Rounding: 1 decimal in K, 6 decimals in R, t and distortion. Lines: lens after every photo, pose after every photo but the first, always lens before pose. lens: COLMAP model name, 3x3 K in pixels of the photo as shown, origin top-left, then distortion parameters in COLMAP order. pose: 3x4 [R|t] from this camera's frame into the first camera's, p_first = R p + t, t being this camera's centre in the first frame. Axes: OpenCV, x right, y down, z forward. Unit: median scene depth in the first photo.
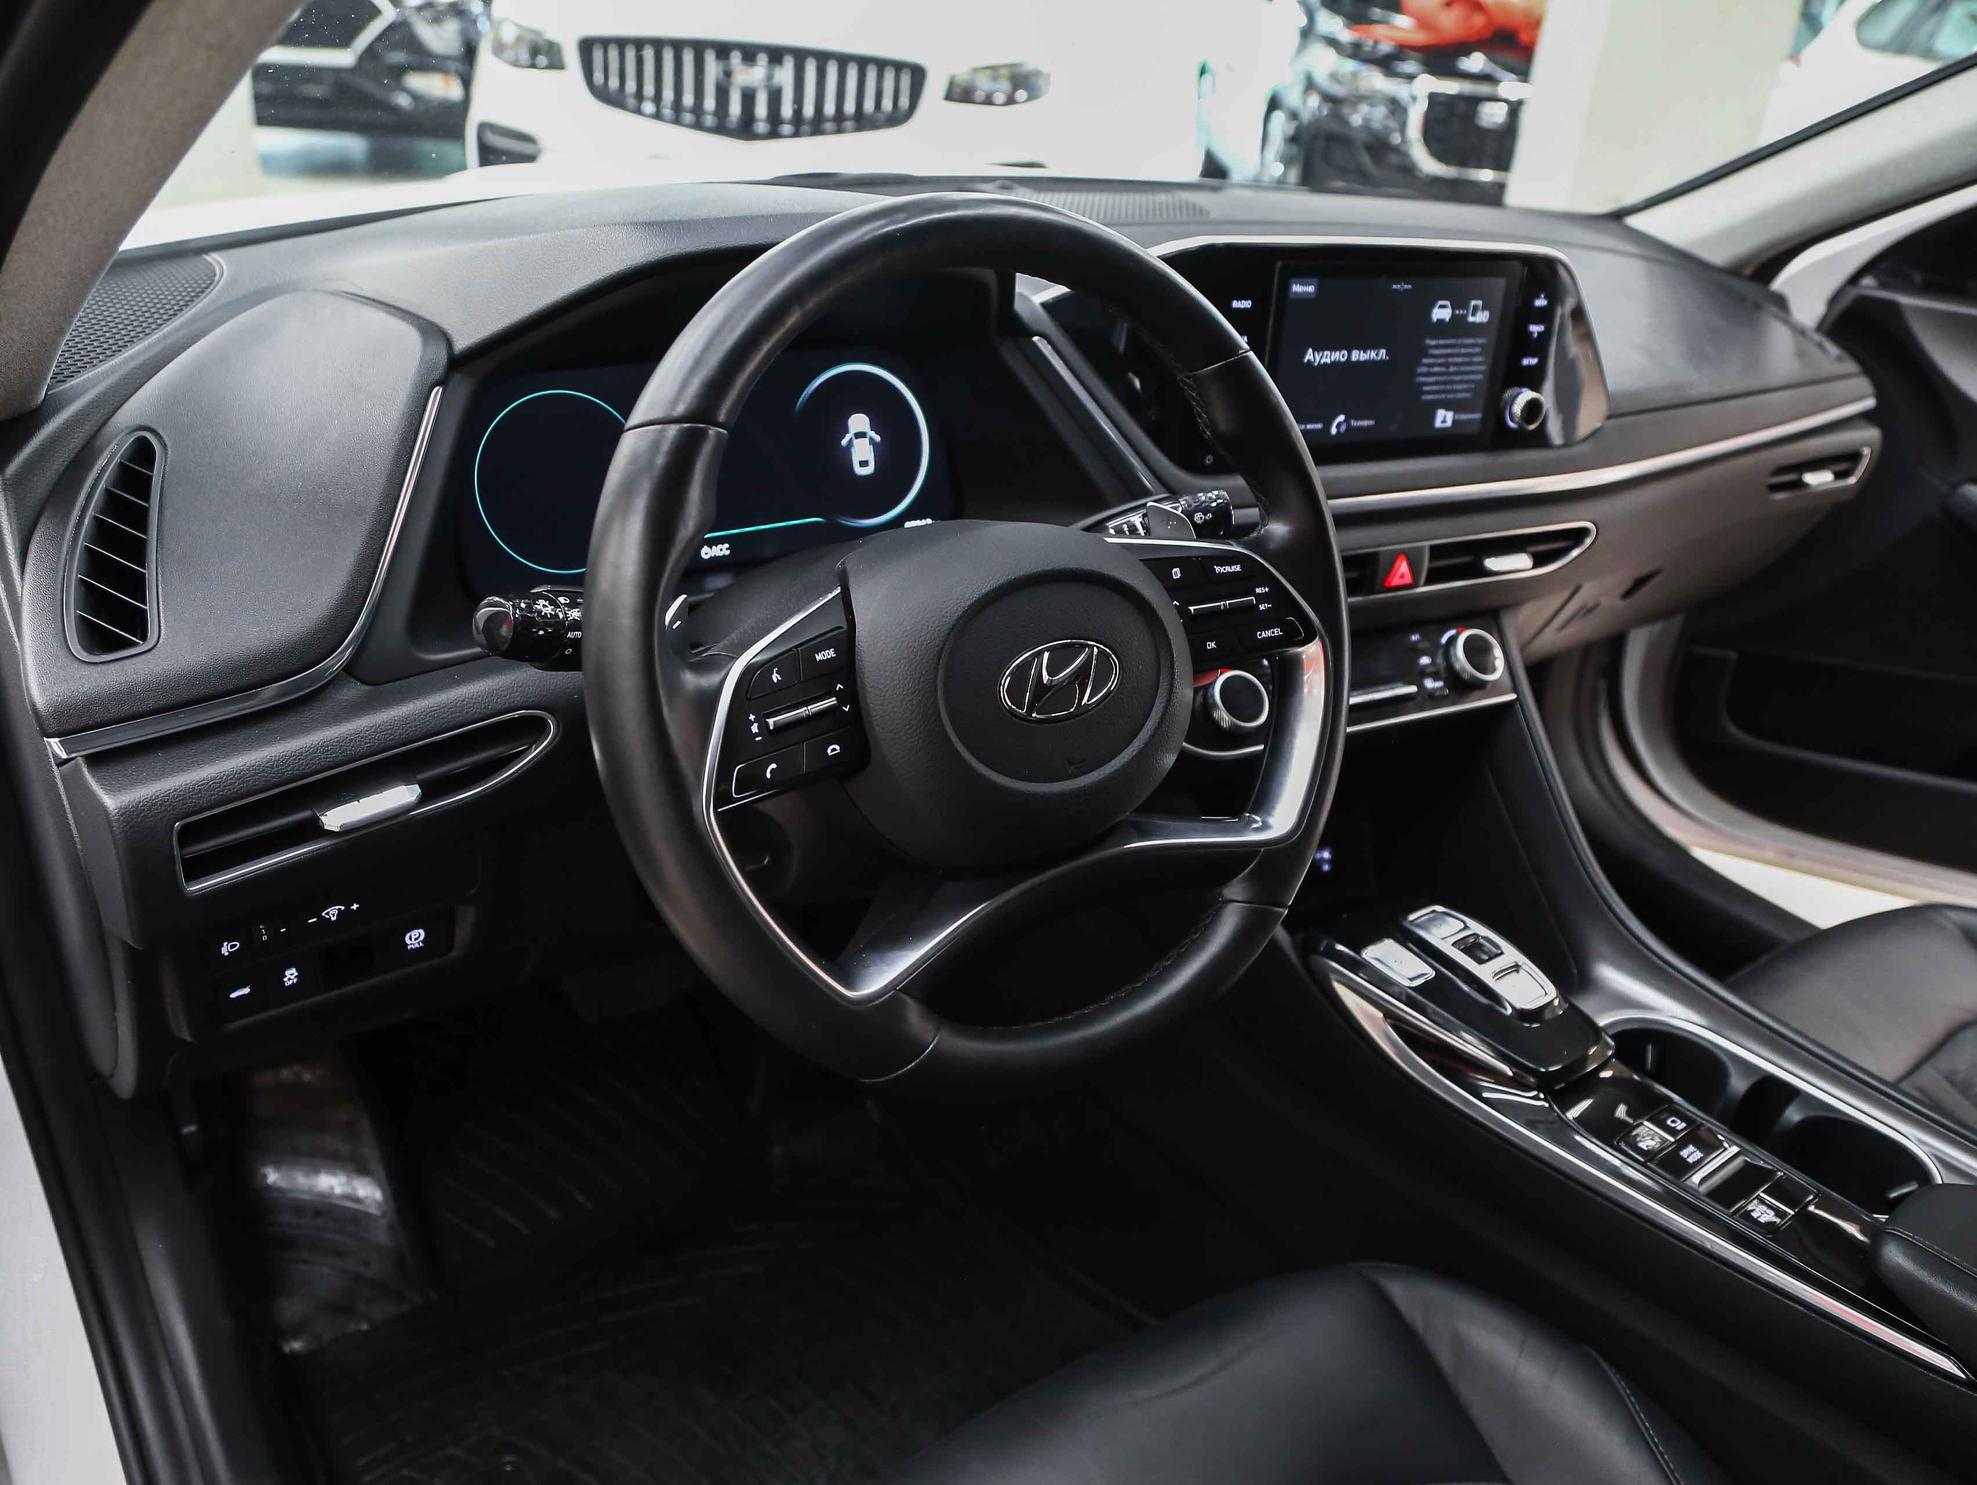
lens RADIAL K [[1513.2, 0, 969.0], [0, 1513.2, 753.9], [0, 0, 1]] dist [-0.116246, 0.047597]
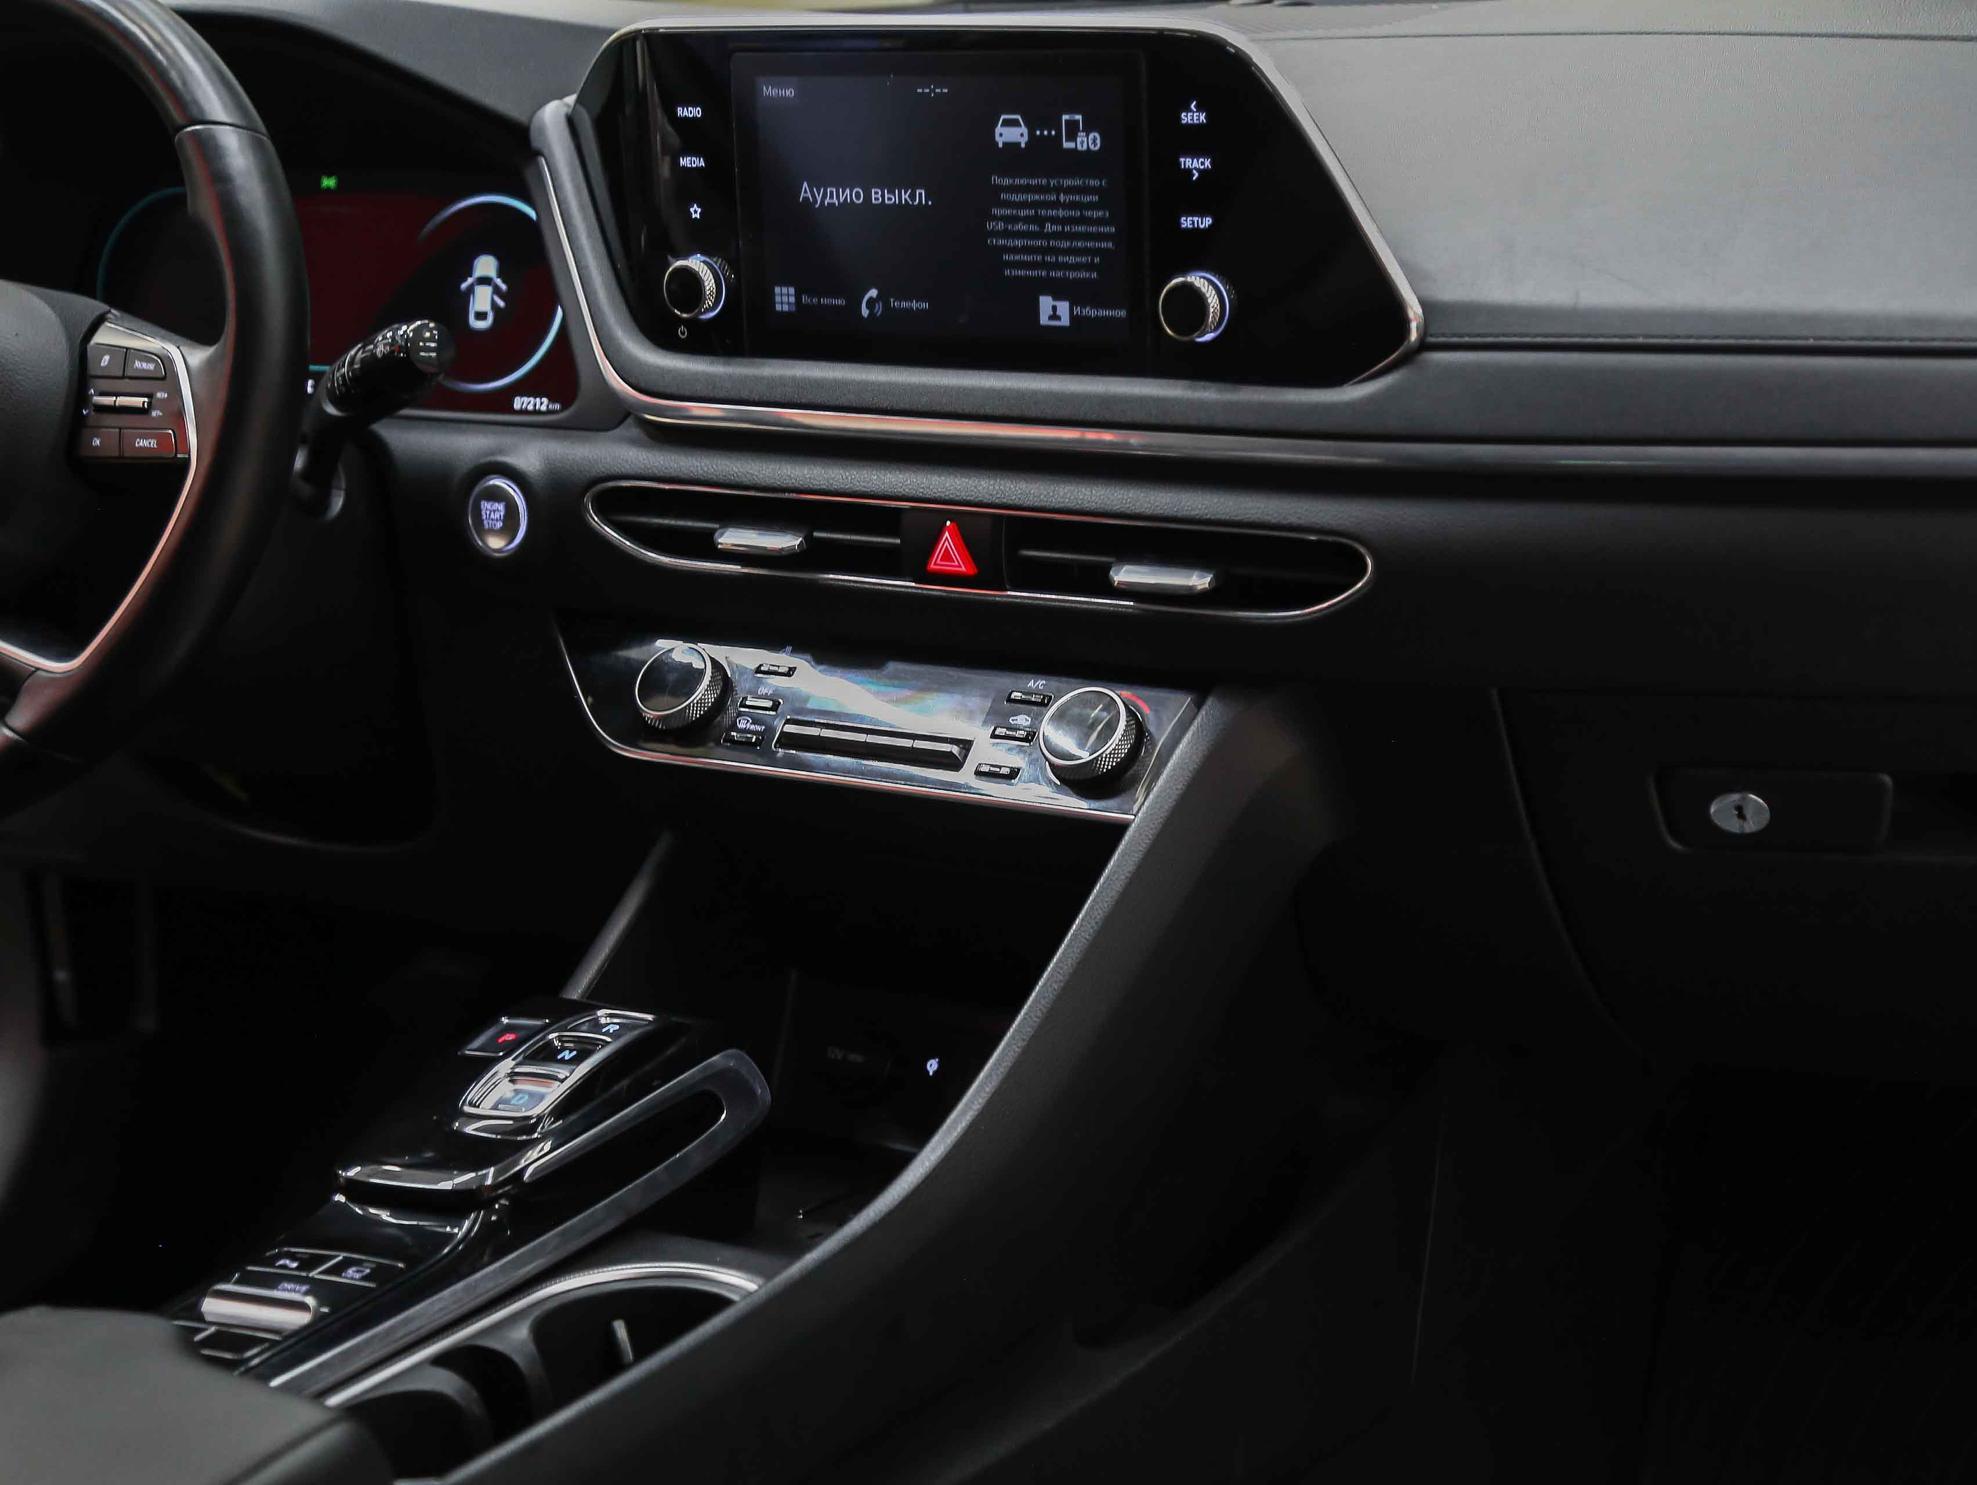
lens RADIAL K [[3406.6, 0, 985.7], [0, 3406.6, 754.6], [0, 0, 1]] dist [0.132738, 0.000000]
pose [[0.453621, 0.140265, -0.880088, 1.553762], [-0.331963, 0.943063, -0.020801, -0.018566], [0.827060, 0.301592, 0.474356, 0.377456]]
